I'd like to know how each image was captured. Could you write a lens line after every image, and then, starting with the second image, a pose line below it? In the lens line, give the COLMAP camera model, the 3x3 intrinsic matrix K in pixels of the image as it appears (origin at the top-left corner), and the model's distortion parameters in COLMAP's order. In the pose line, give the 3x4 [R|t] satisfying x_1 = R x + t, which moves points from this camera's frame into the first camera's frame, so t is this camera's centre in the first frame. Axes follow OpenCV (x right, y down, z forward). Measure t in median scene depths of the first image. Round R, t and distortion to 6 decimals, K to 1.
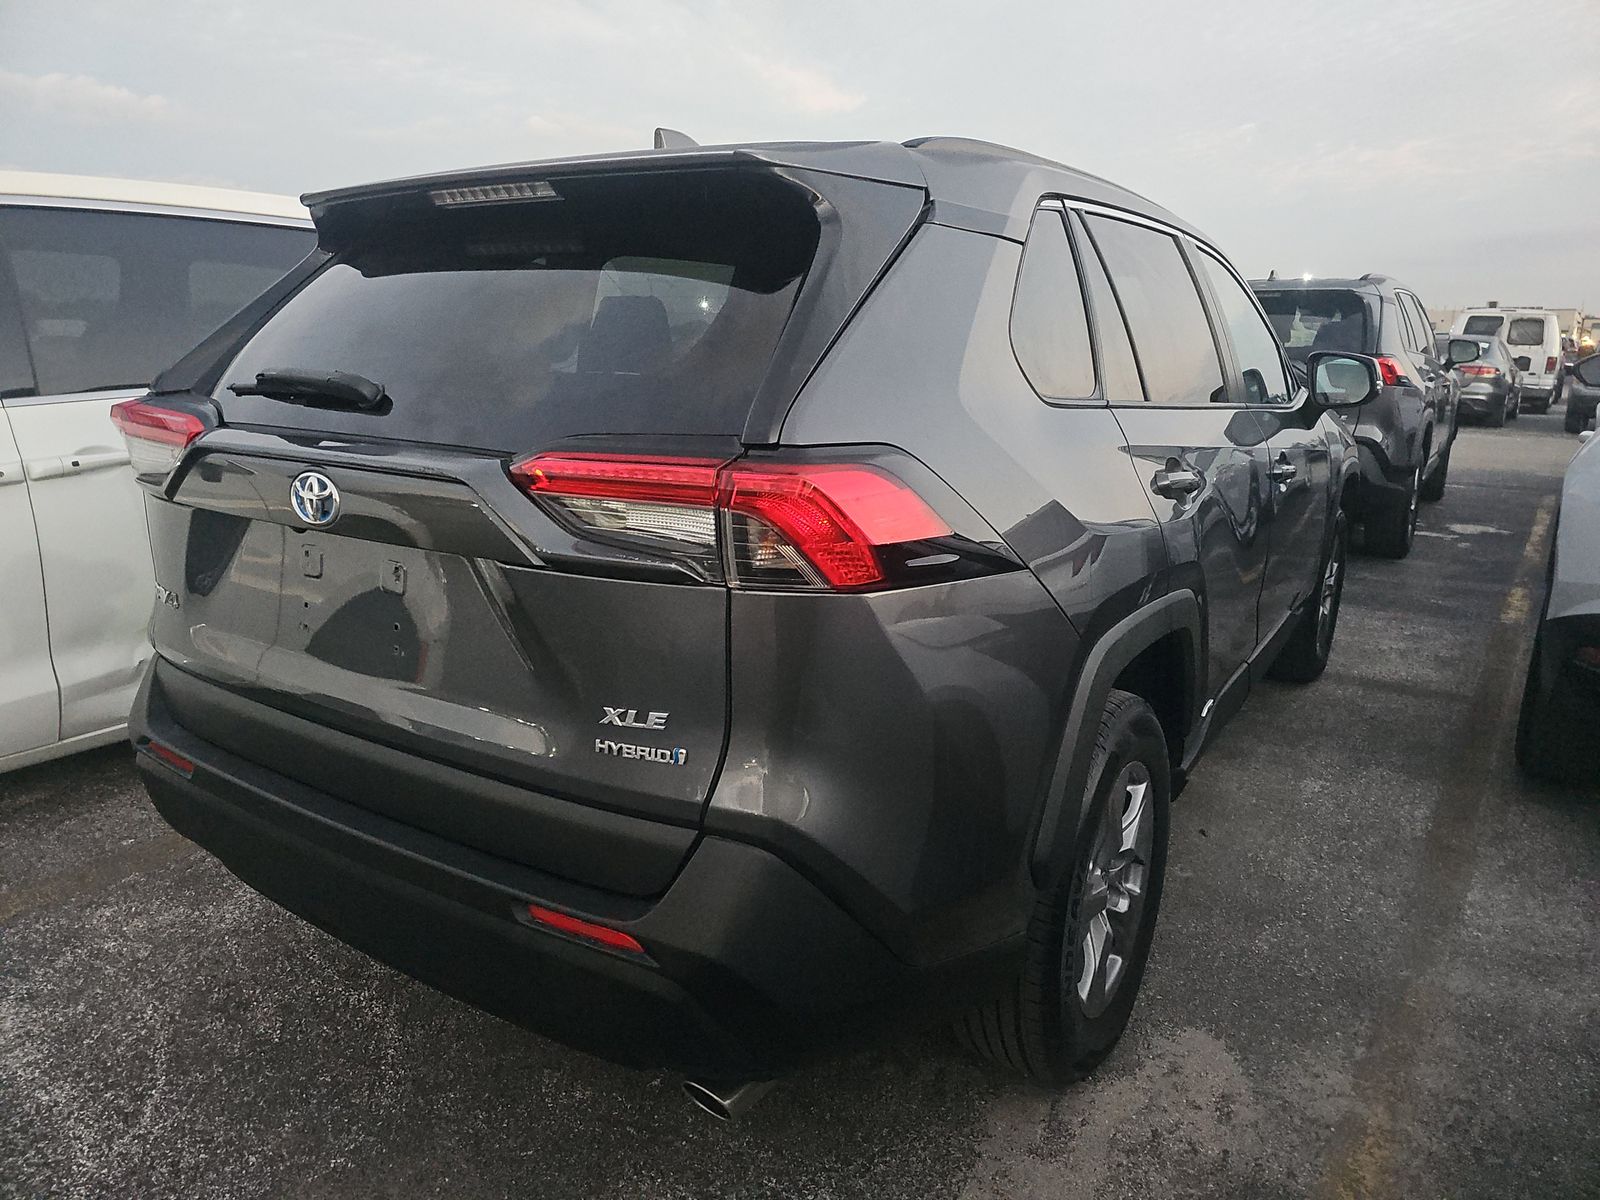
lens RADIAL K [[1061.0, 0, 814.3], [0, 1061.0, 598.0], [0, 0, 1]] dist [0.126330, -0.127928]
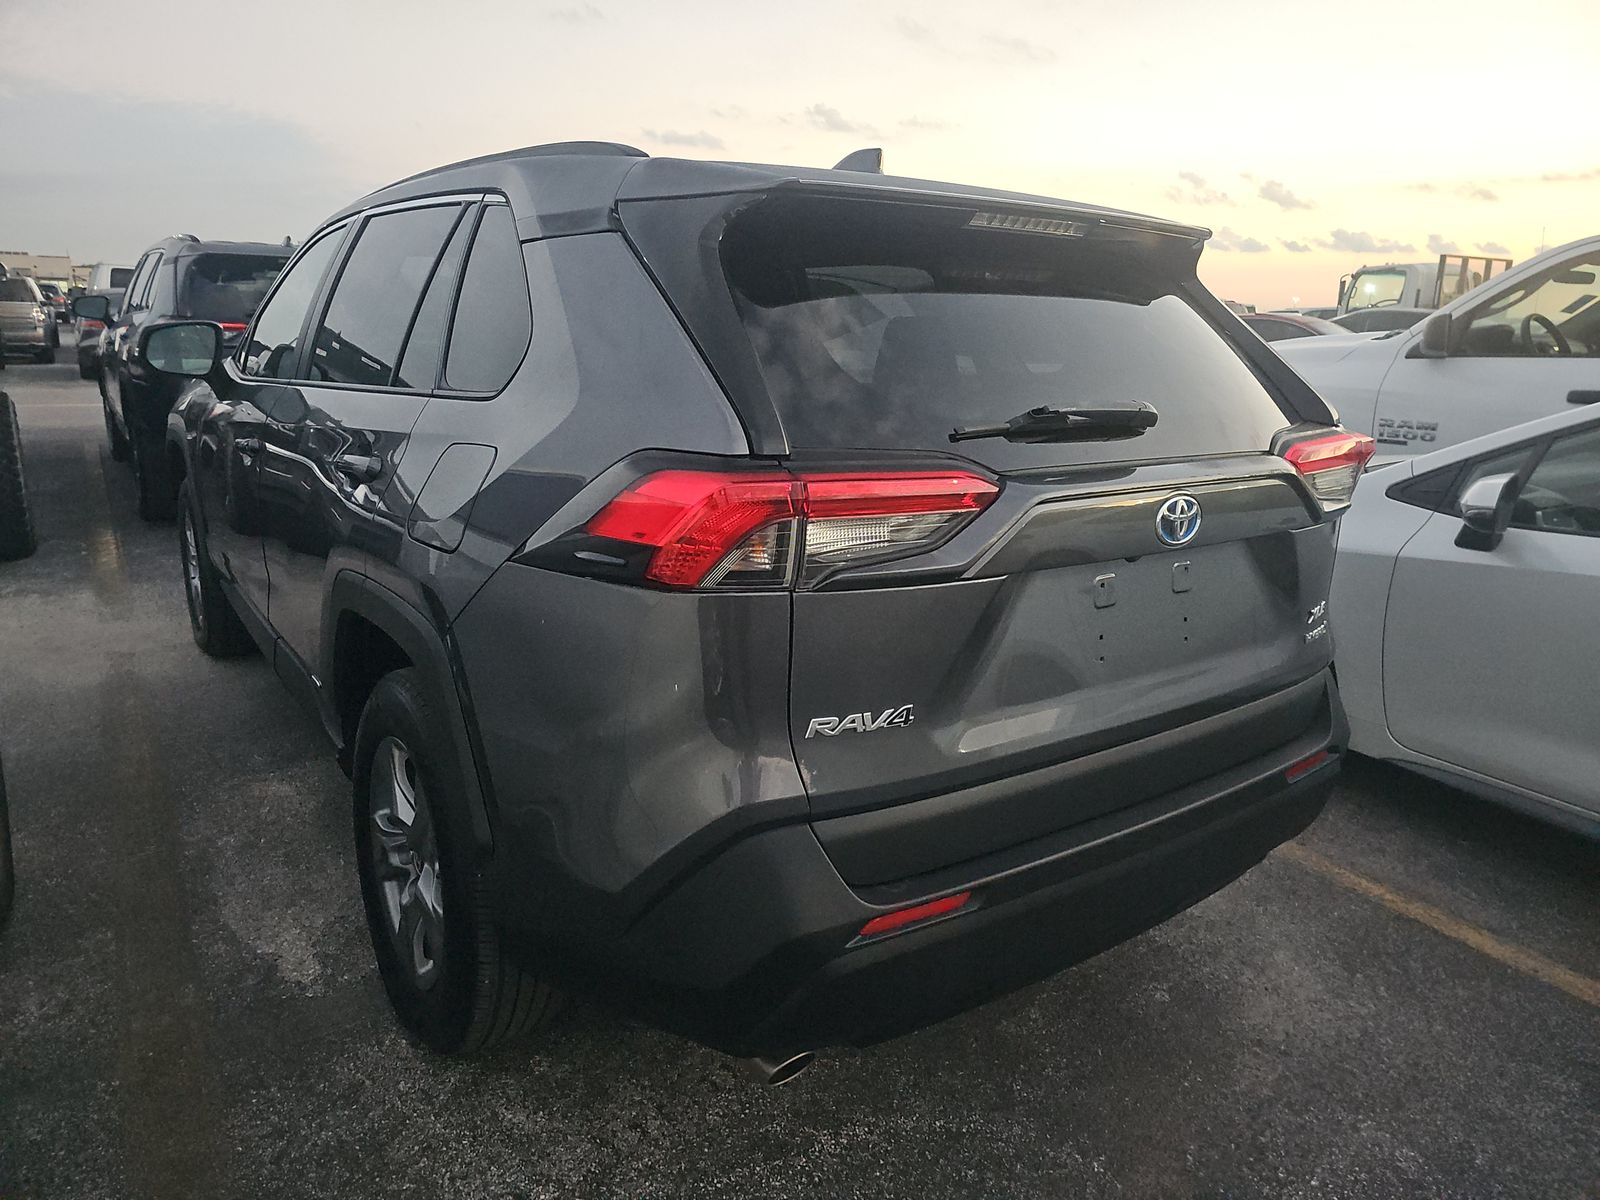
lens RADIAL K [[1061.0, 0, 814.3], [0, 1061.0, 598.0], [0, 0, 1]] dist [0.126330, -0.127928]
pose [[0.341018, -0.234016, 0.910463, -1.781583], [0.192088, 0.965431, 0.176197, -0.311328], [-0.920222, 0.114802, 0.374181, 1.065497]]
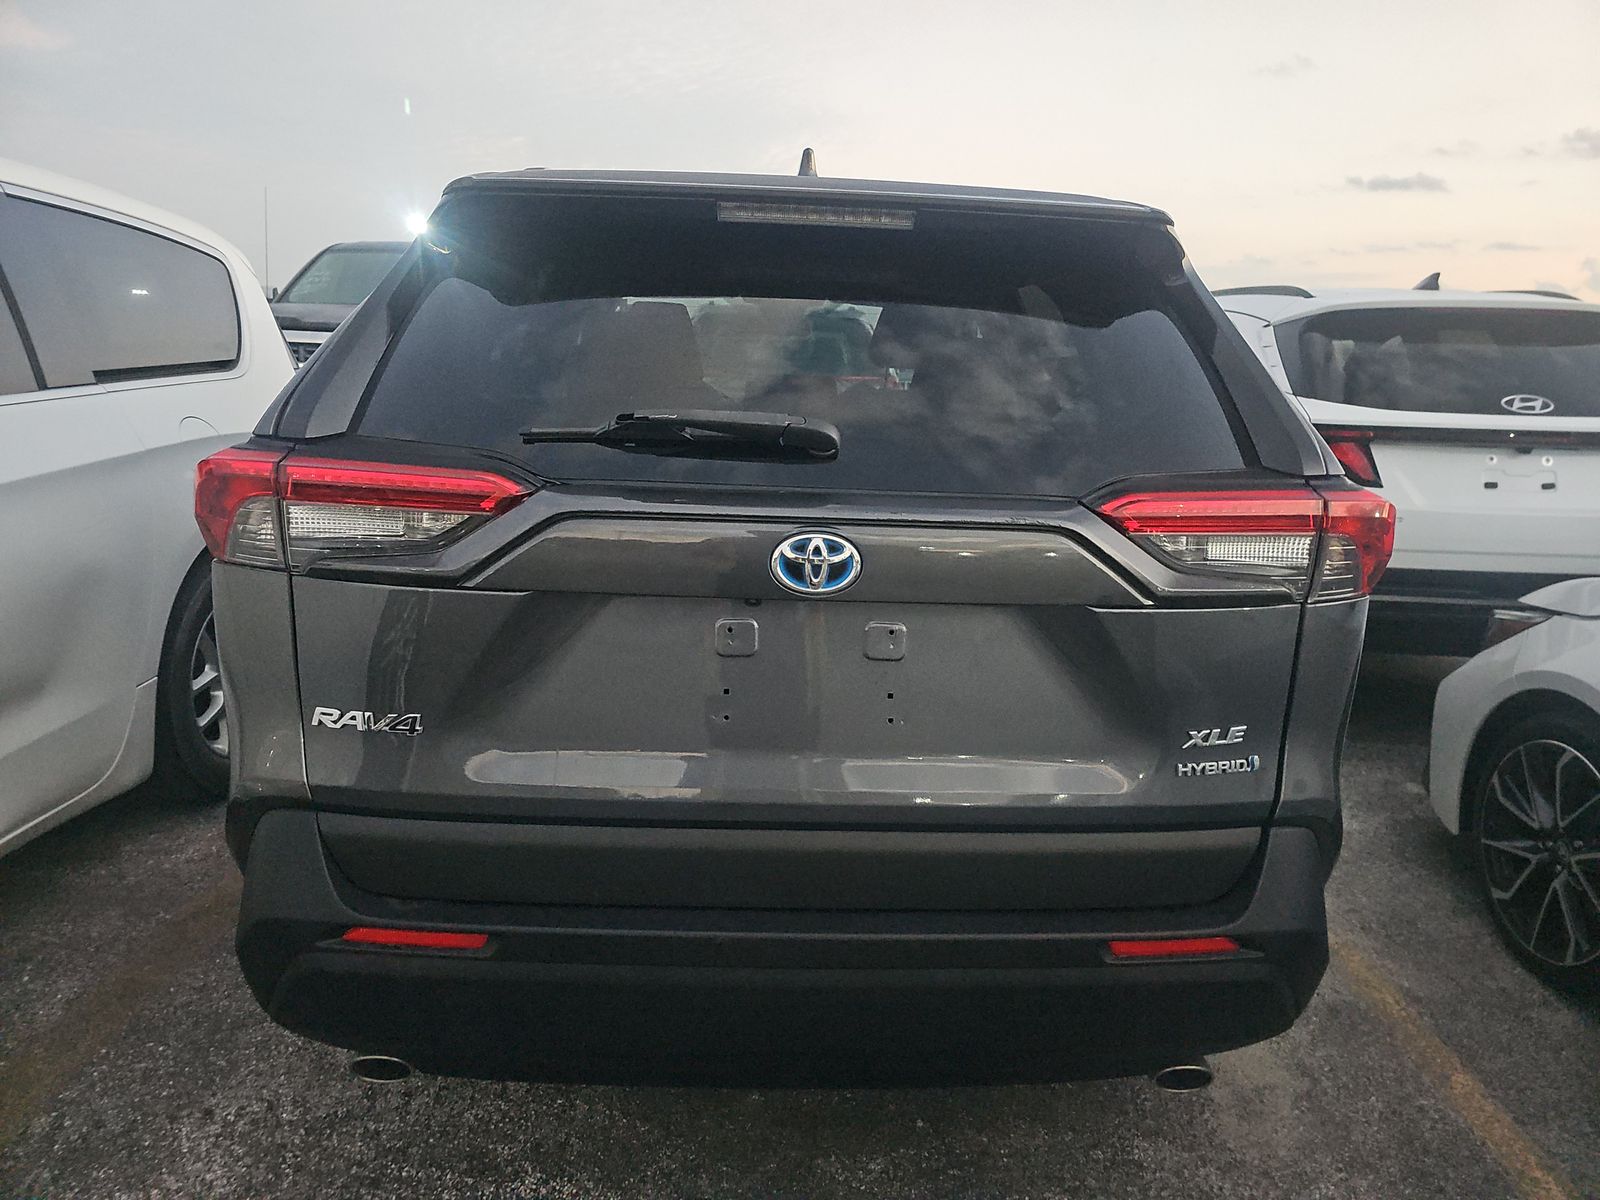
lens RADIAL K [[1061.0, 0, 814.3], [0, 1061.0, 598.0], [0, 0, 1]] dist [0.126330, -0.127928]
pose [[0.802405, -0.111605, 0.586251, -1.093422], [0.111489, 0.993097, 0.036460, -0.107786], [-0.586273, 0.036105, 0.809308, 0.350565]]
